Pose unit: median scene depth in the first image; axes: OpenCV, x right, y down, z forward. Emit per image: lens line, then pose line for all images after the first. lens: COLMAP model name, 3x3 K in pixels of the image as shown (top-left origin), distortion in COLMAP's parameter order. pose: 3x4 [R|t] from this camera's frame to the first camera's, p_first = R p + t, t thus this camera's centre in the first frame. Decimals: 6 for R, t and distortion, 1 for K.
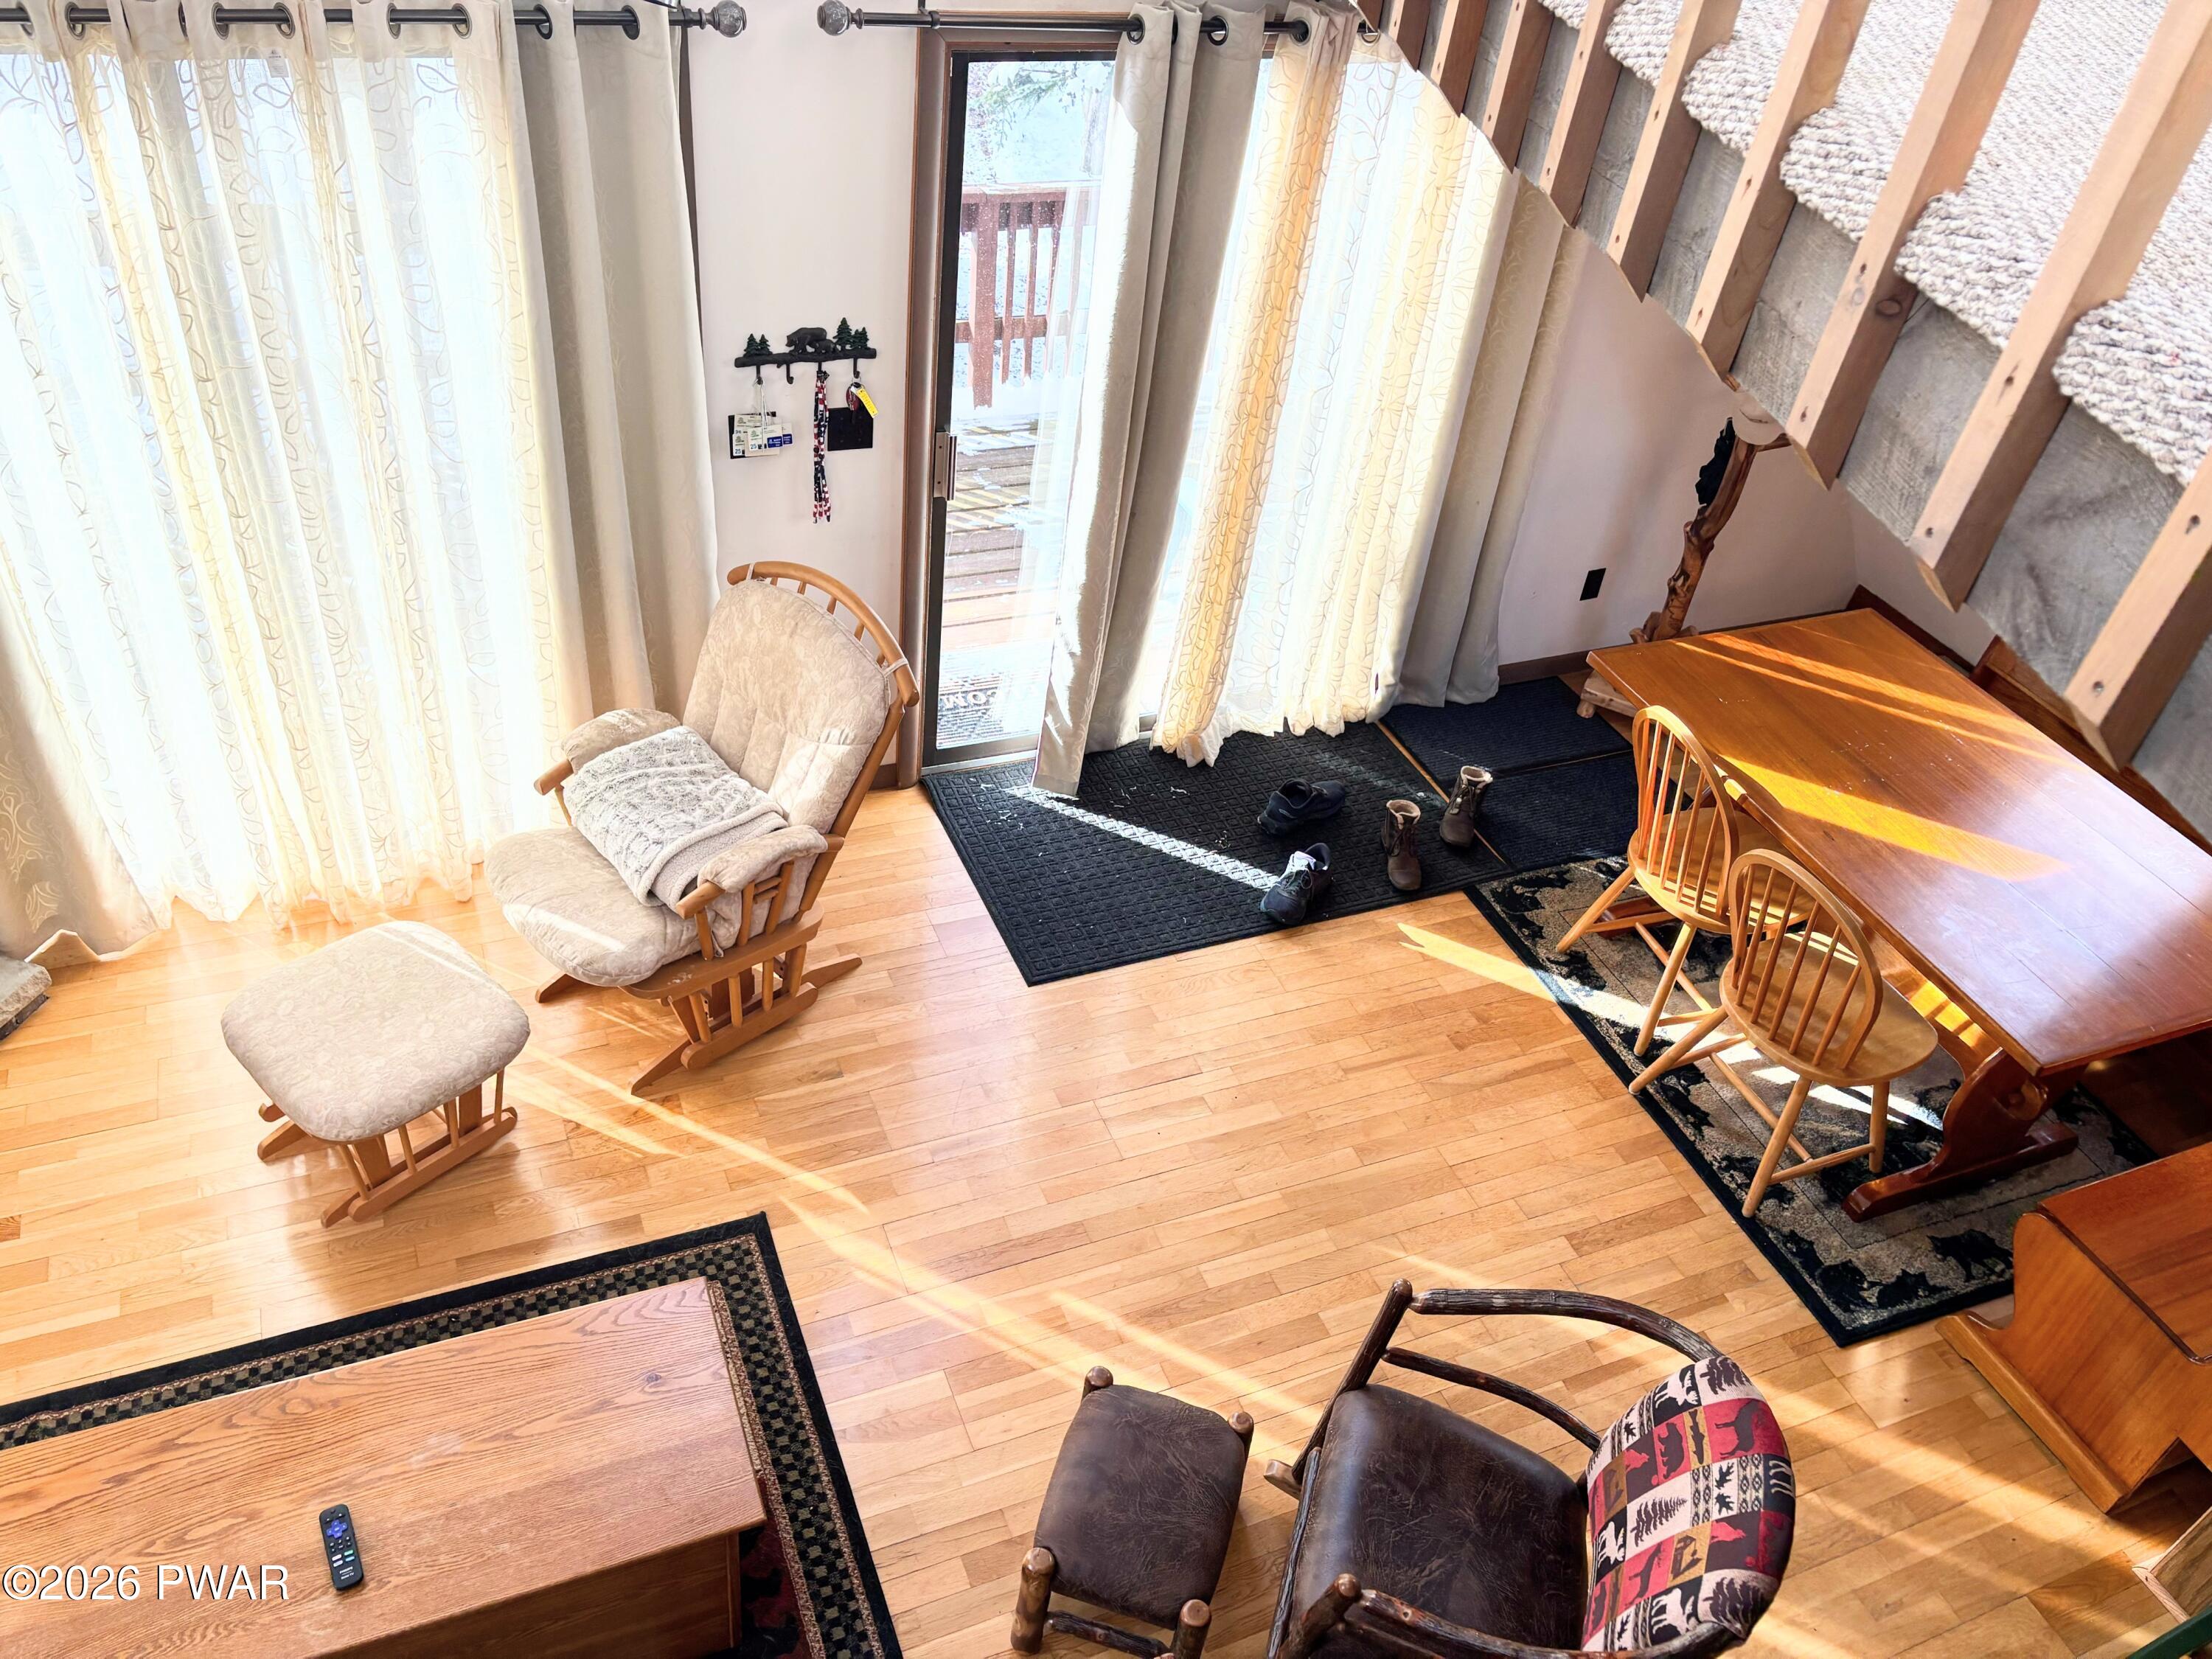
lens RADIAL K [[1663.8, 0, 1111.4], [0, 1663.8, 829.9], [0, 0, 1]] dist [0.055385, -0.050230]
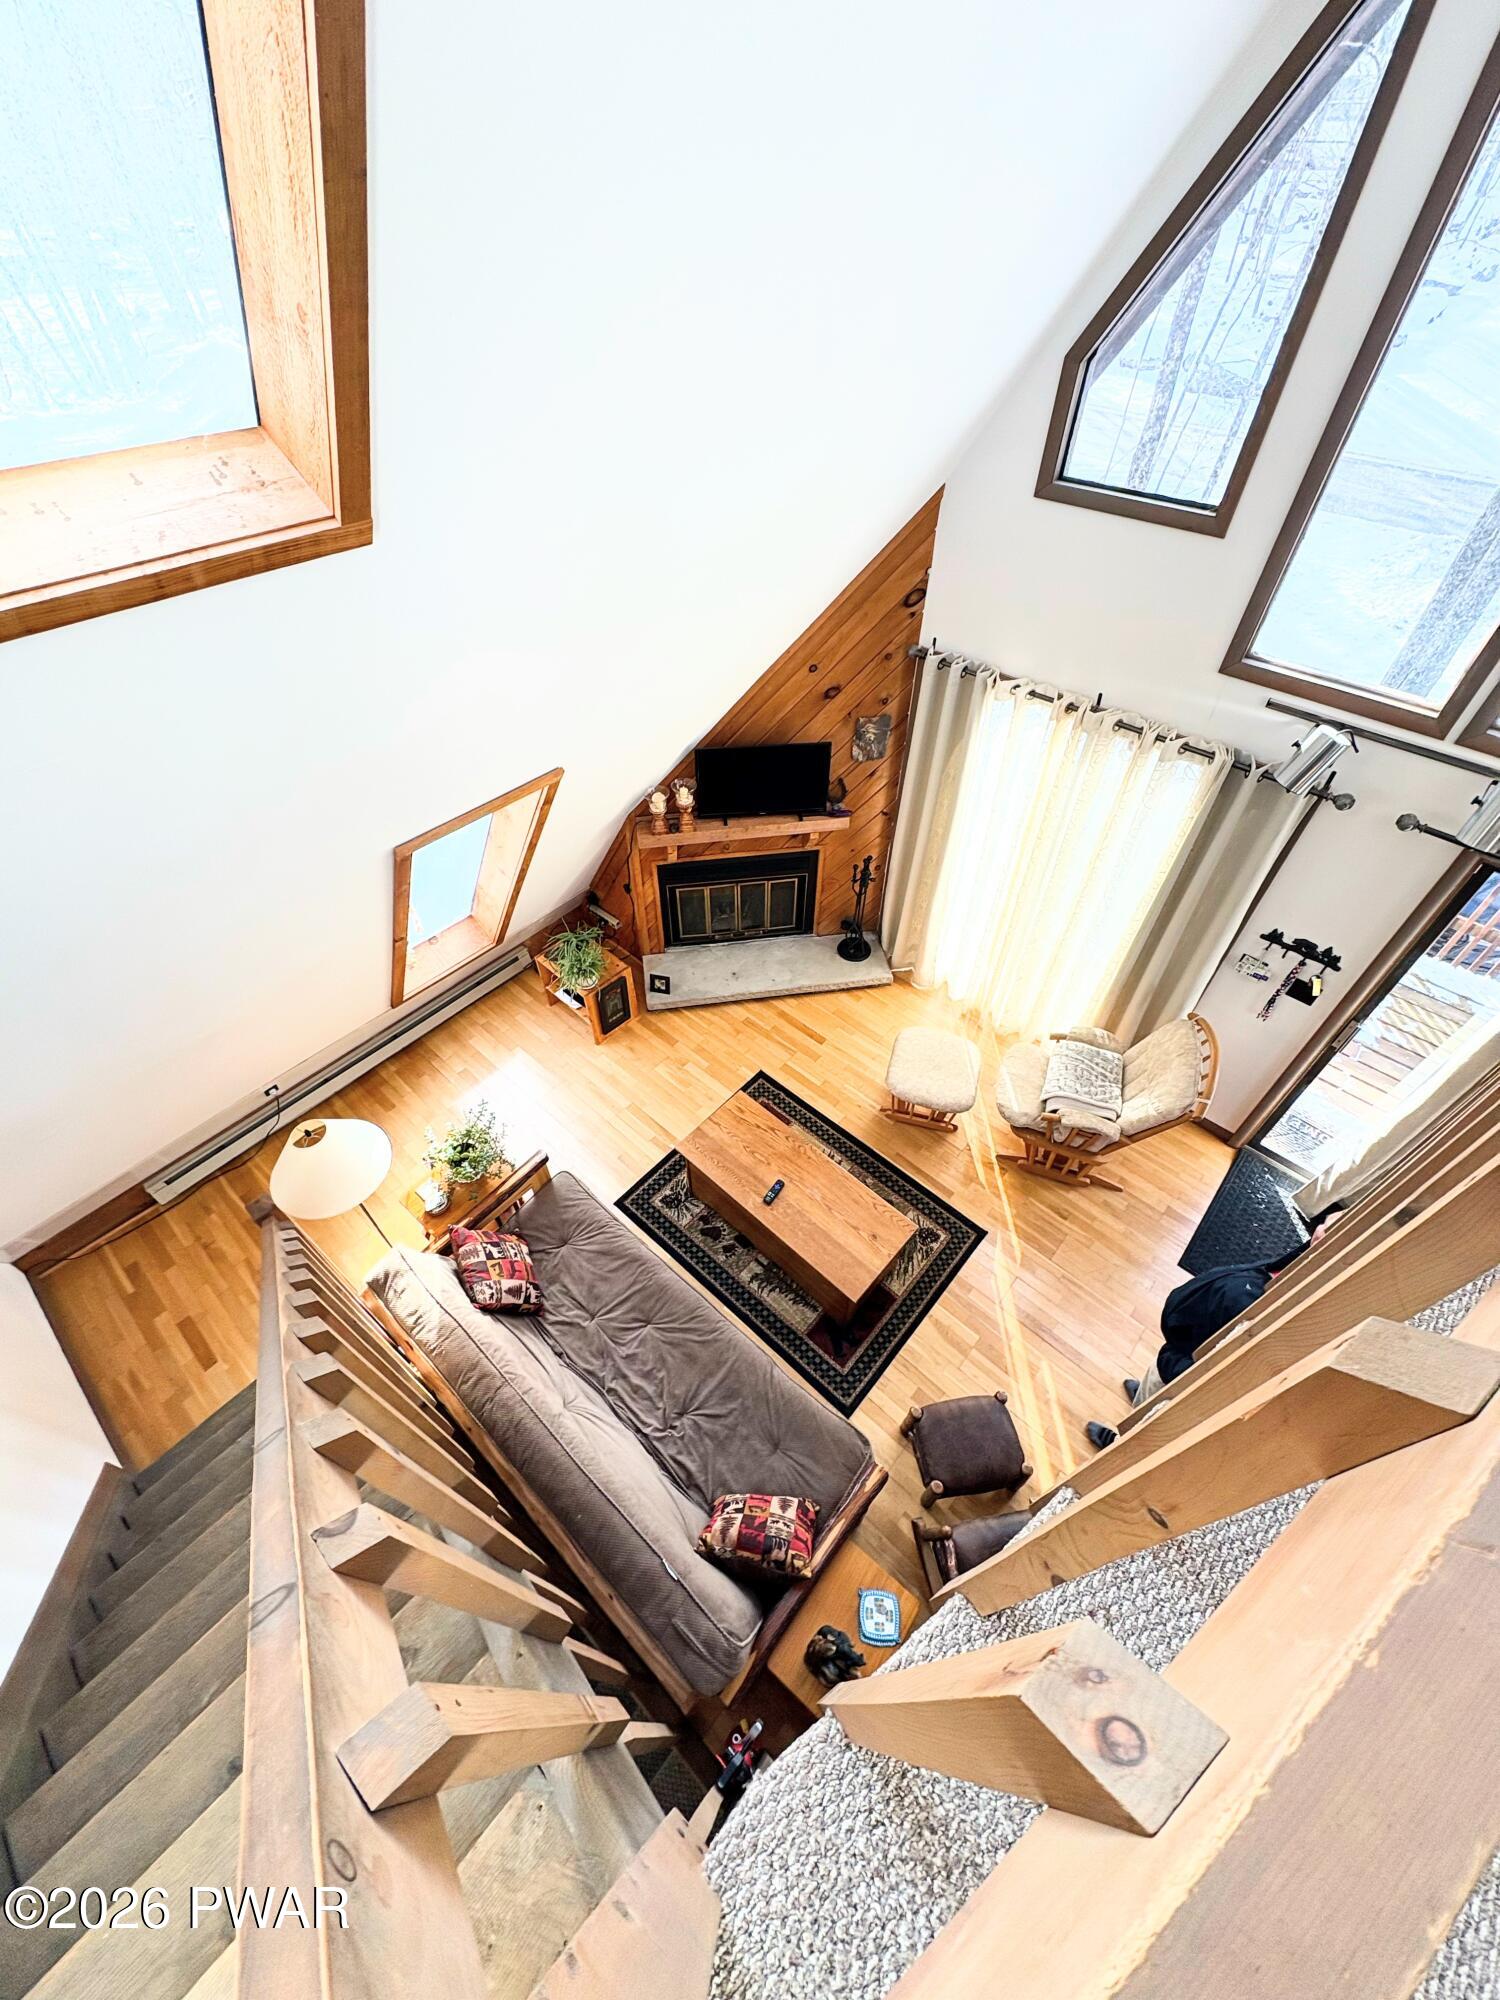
lens RADIAL K [[793.0, 0, 751.4], [0, 793.0, 999.3], [0, 0, 1]] dist [-0.000361, 0.000078]
pose [[0.422756, 0.590195, -0.687711, 0.210709], [-0.539110, 0.773764, 0.332640, -0.202751], [0.728449, 0.230126, 0.645293, -0.038020]]
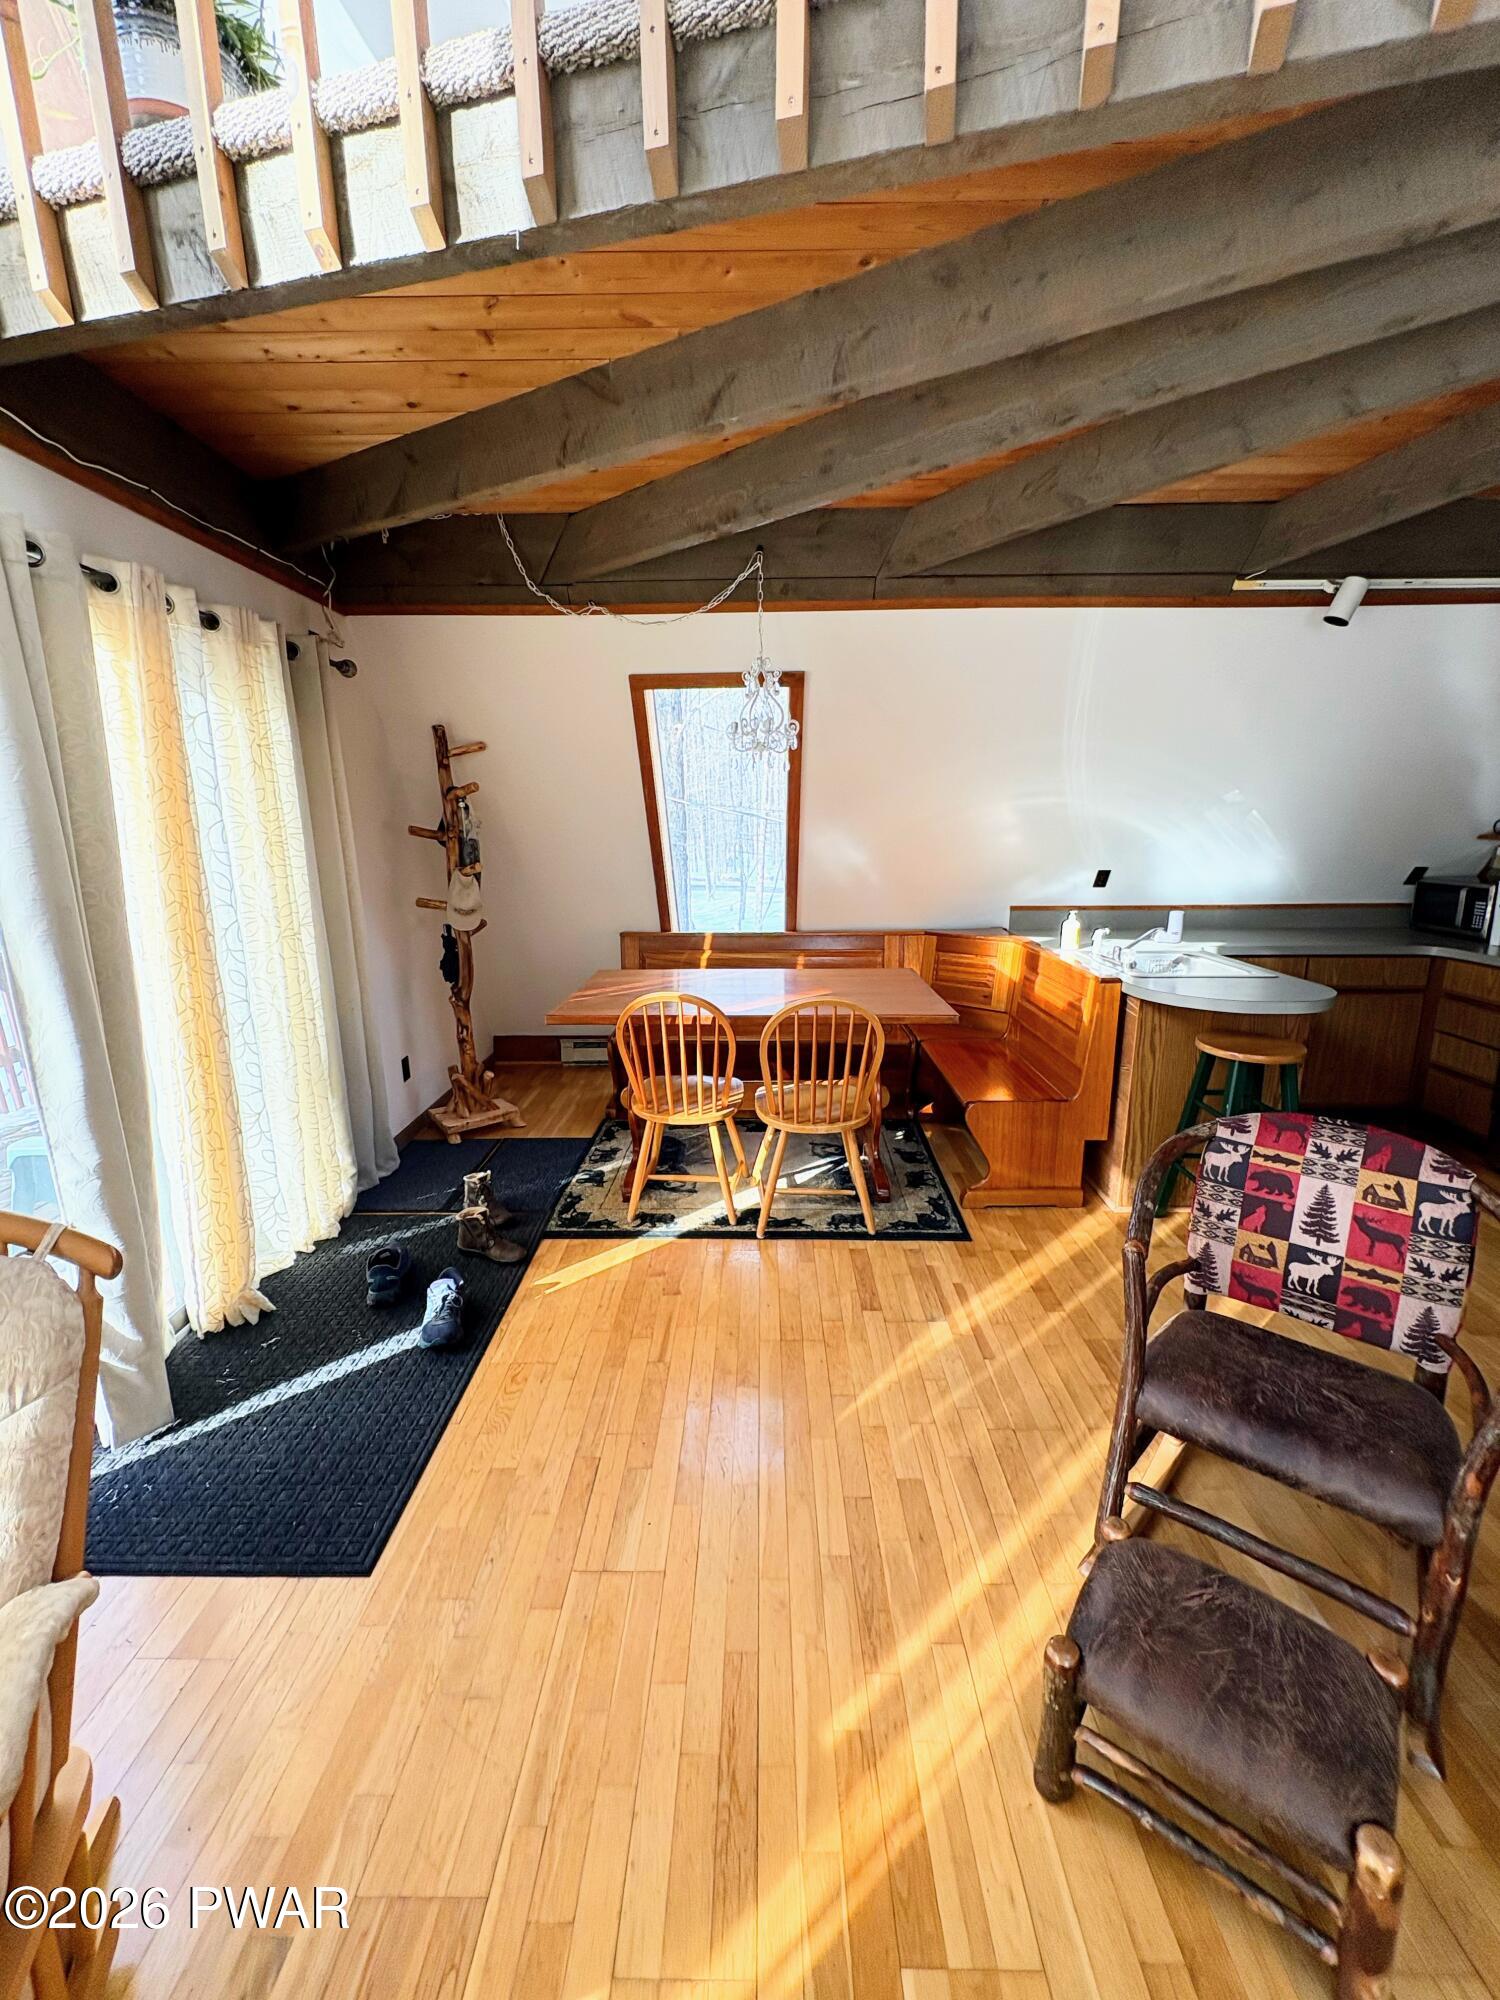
lens RADIAL K [[793.0, 0, 751.4], [0, 793.0, 999.3], [0, 0, 1]] dist [-0.000361, 0.000078]
pose [[0.400800, -0.303268, 0.864516, -0.236721], [0.615882, 0.787785, -0.009180, -0.005008], [-0.678268, 0.536119, 0.502522, 0.588547]]
